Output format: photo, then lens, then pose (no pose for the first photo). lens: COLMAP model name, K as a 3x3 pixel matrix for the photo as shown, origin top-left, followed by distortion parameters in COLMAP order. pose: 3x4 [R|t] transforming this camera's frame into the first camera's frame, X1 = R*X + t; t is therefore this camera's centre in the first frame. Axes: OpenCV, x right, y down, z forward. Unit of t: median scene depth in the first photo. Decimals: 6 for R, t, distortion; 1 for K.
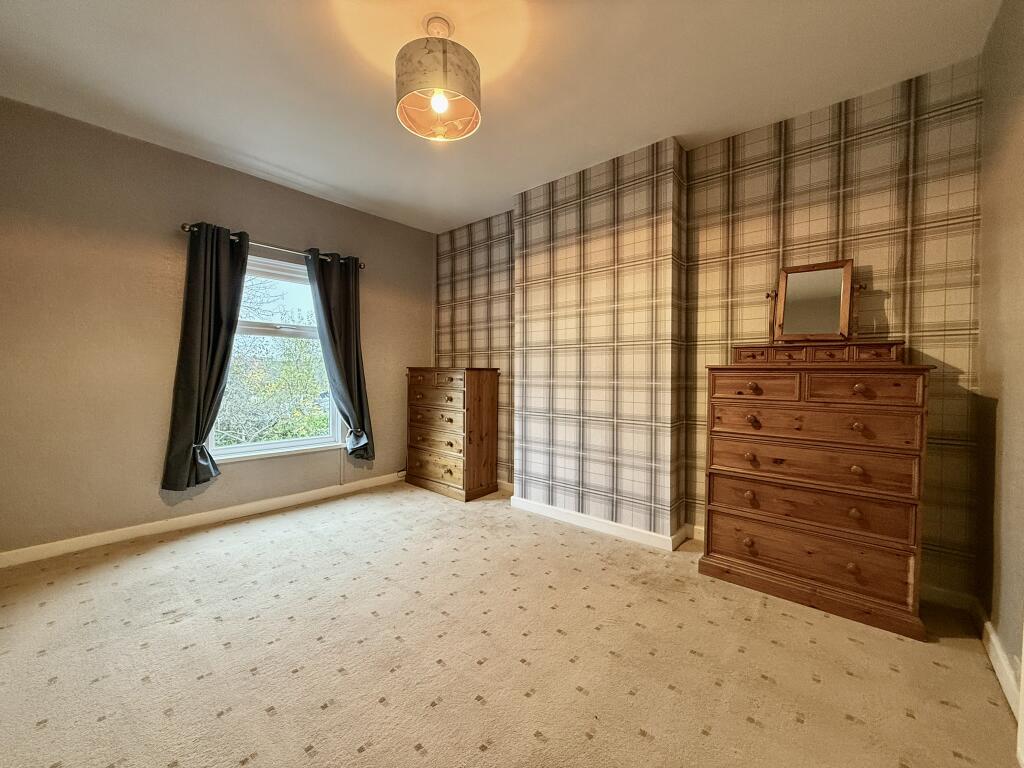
lens RADIAL K [[408.2, 0, 508.8], [0, 408.2, 382.2], [0, 0, 1]] dist [-0.000139, -0.000251]
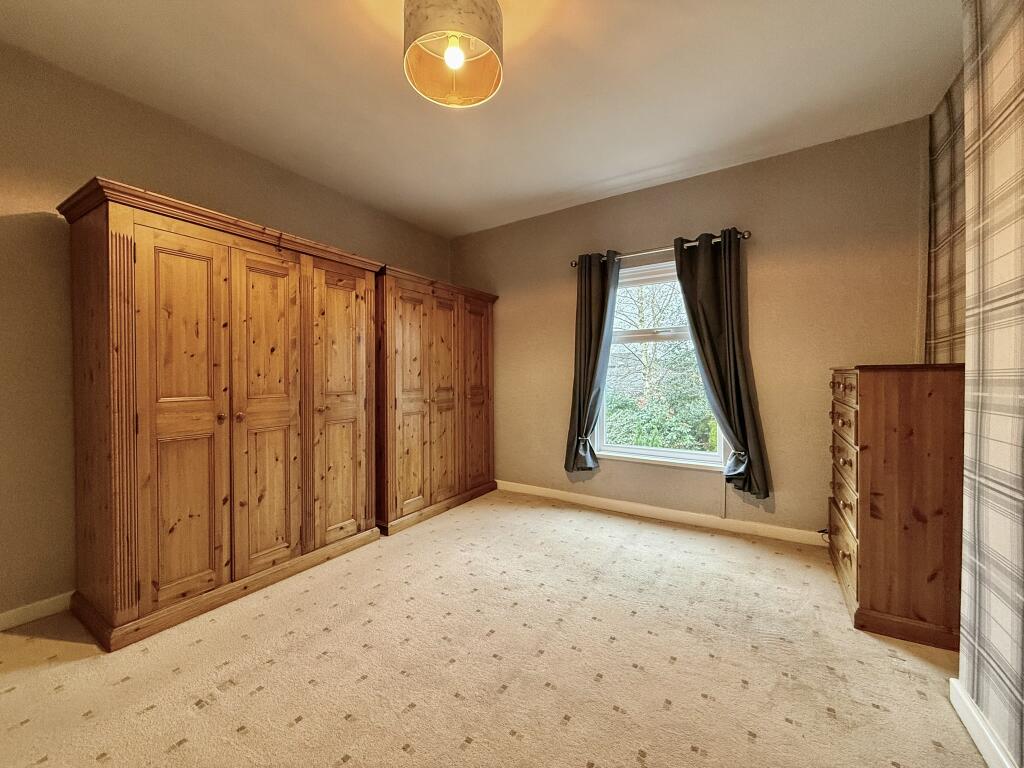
lens RADIAL K [[408.2, 0, 508.8], [0, 408.2, 382.2], [0, 0, 1]] dist [-0.000139, -0.000251]
pose [[0.153203, 0.000982, -0.988194, 0.378188], [-0.018616, 0.999825, -0.001892, -0.006142], [0.988019, 0.018686, 0.153194, 0.550567]]
